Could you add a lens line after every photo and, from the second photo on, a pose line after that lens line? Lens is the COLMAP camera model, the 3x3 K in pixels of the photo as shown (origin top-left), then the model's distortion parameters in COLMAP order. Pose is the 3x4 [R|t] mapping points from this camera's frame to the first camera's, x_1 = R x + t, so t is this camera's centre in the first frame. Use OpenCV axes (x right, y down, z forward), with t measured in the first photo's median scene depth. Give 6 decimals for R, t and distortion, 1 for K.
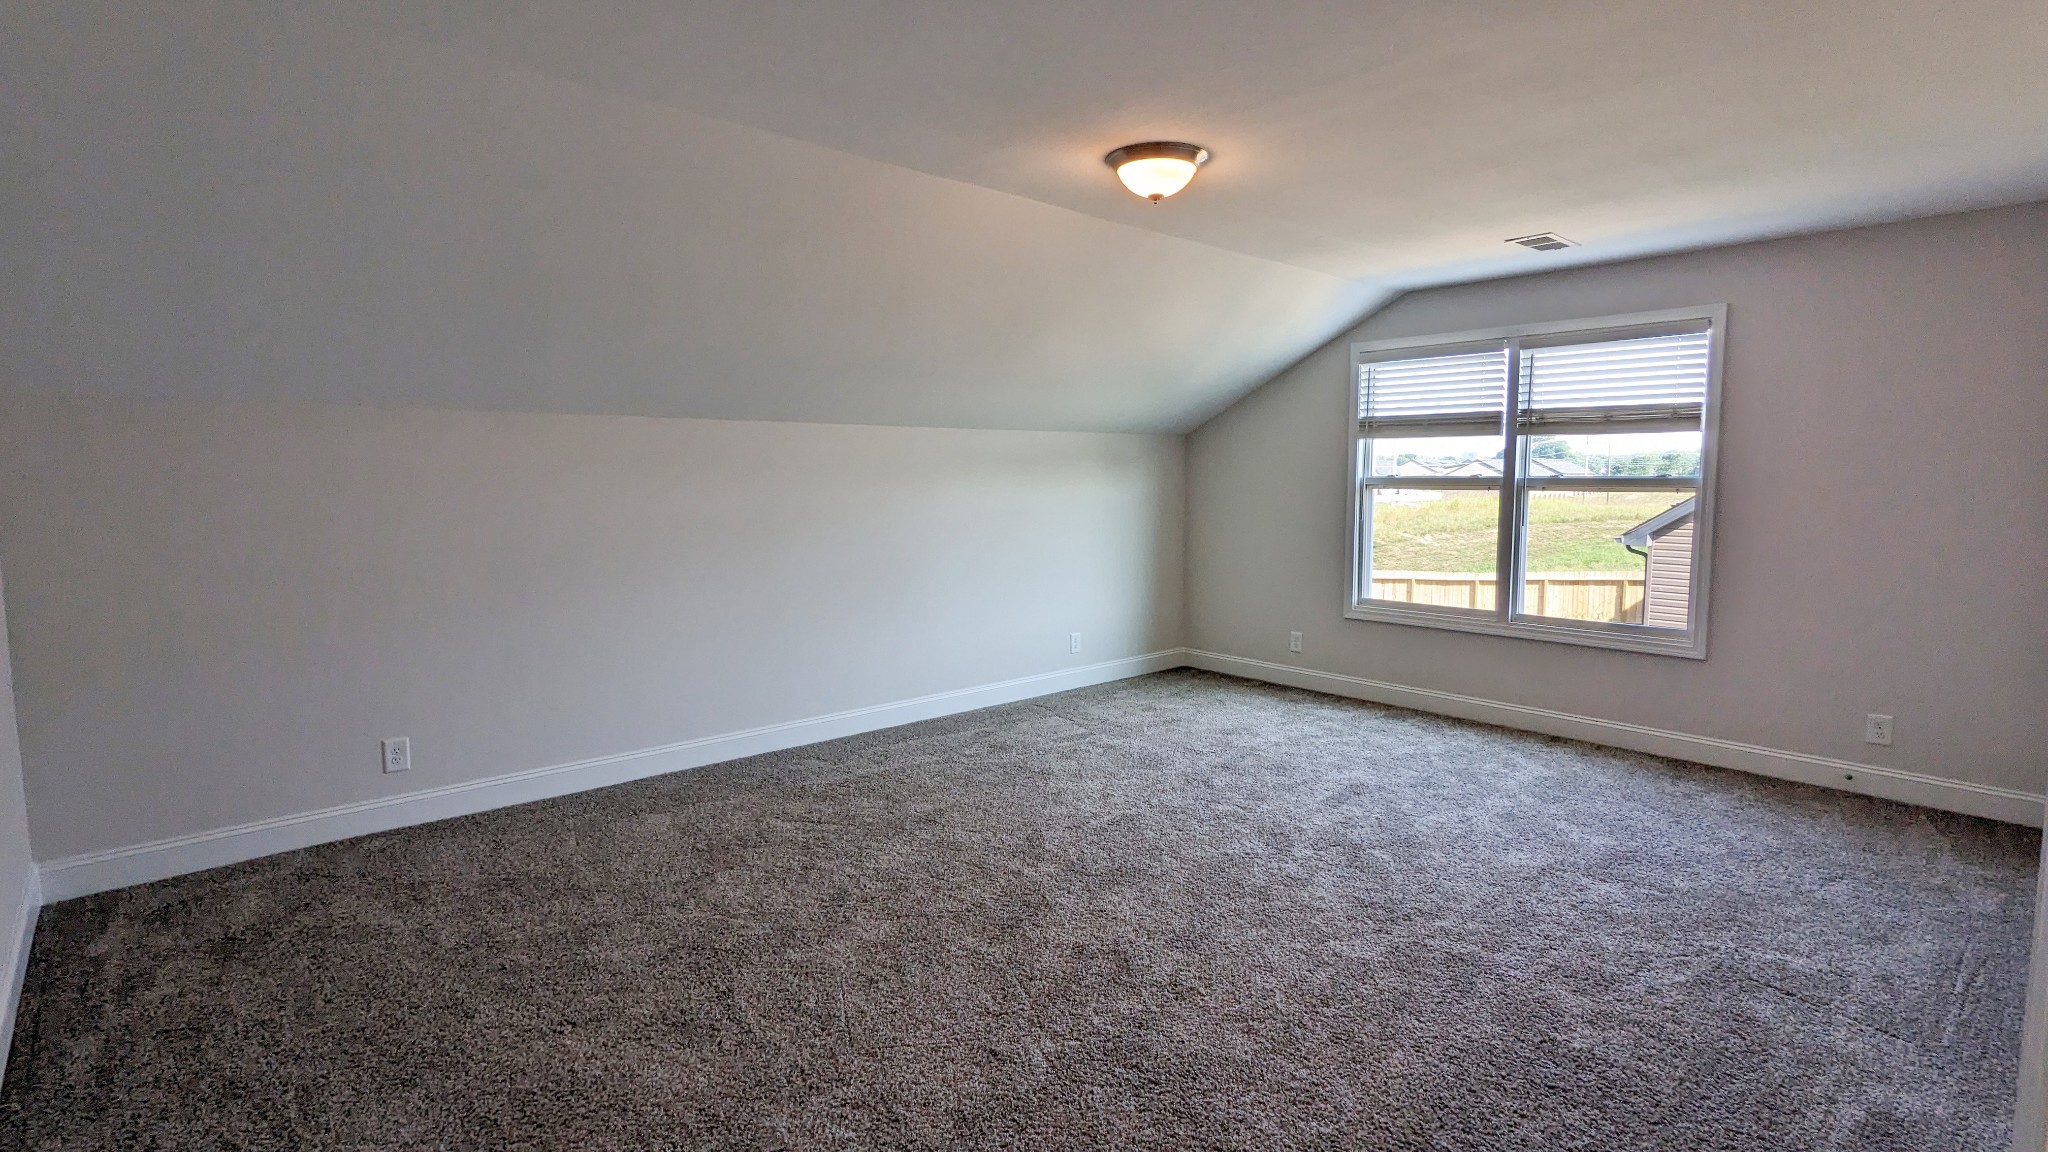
lens RADIAL K [[993.2, 0, 1022.0], [0, 993.2, 569.8], [0, 0, 1]] dist [-0.001466, 0.000320]
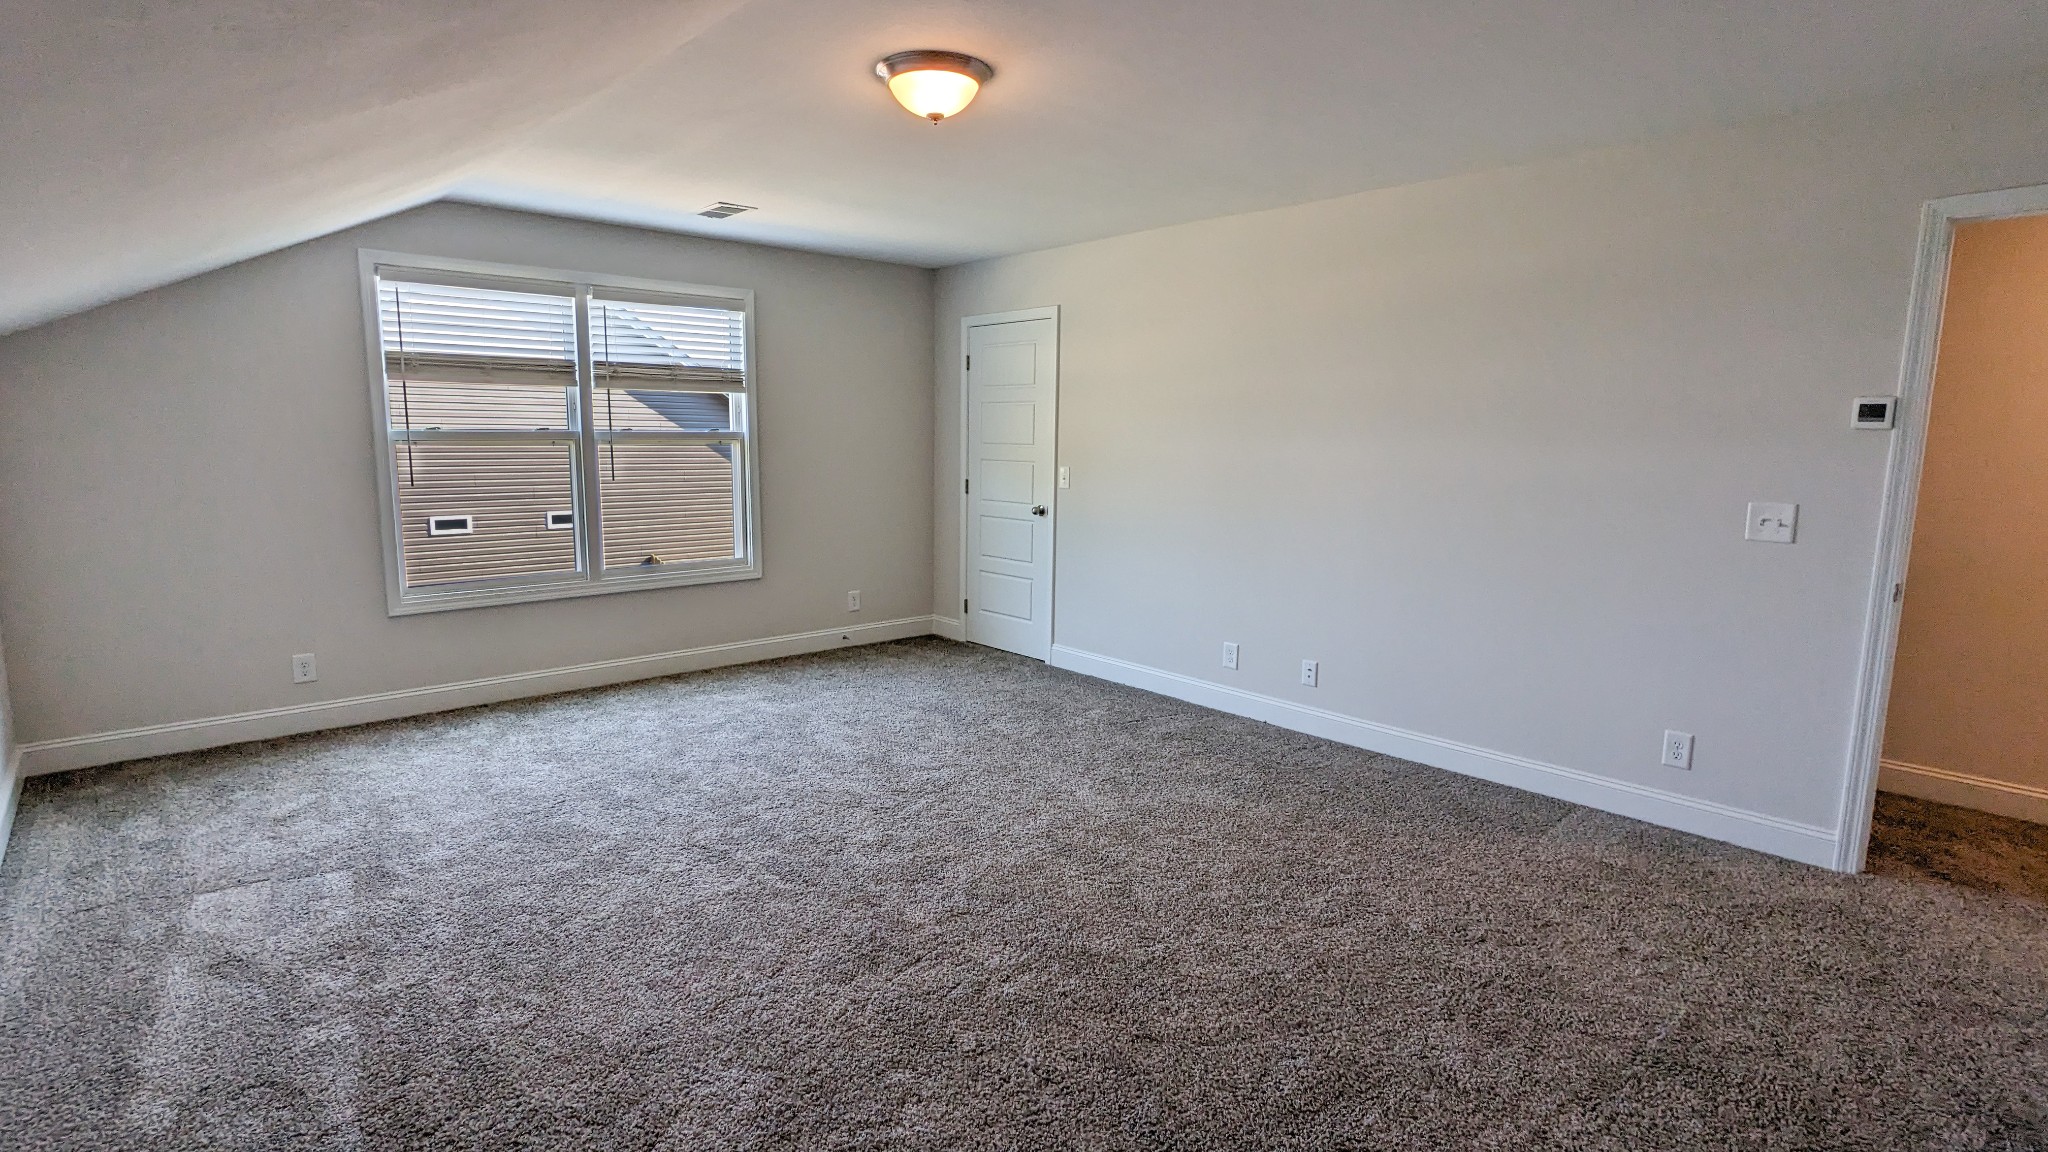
lens RADIAL K [[993.2, 0, 1022.0], [0, 993.2, 569.8], [0, 0, 1]] dist [-0.001466, 0.000320]
pose [[-0.008350, -0.138456, 0.990333, -0.497081], [0.090816, 0.986170, 0.138639, -0.056605], [-0.995833, 0.091096, 0.004339, 0.601230]]
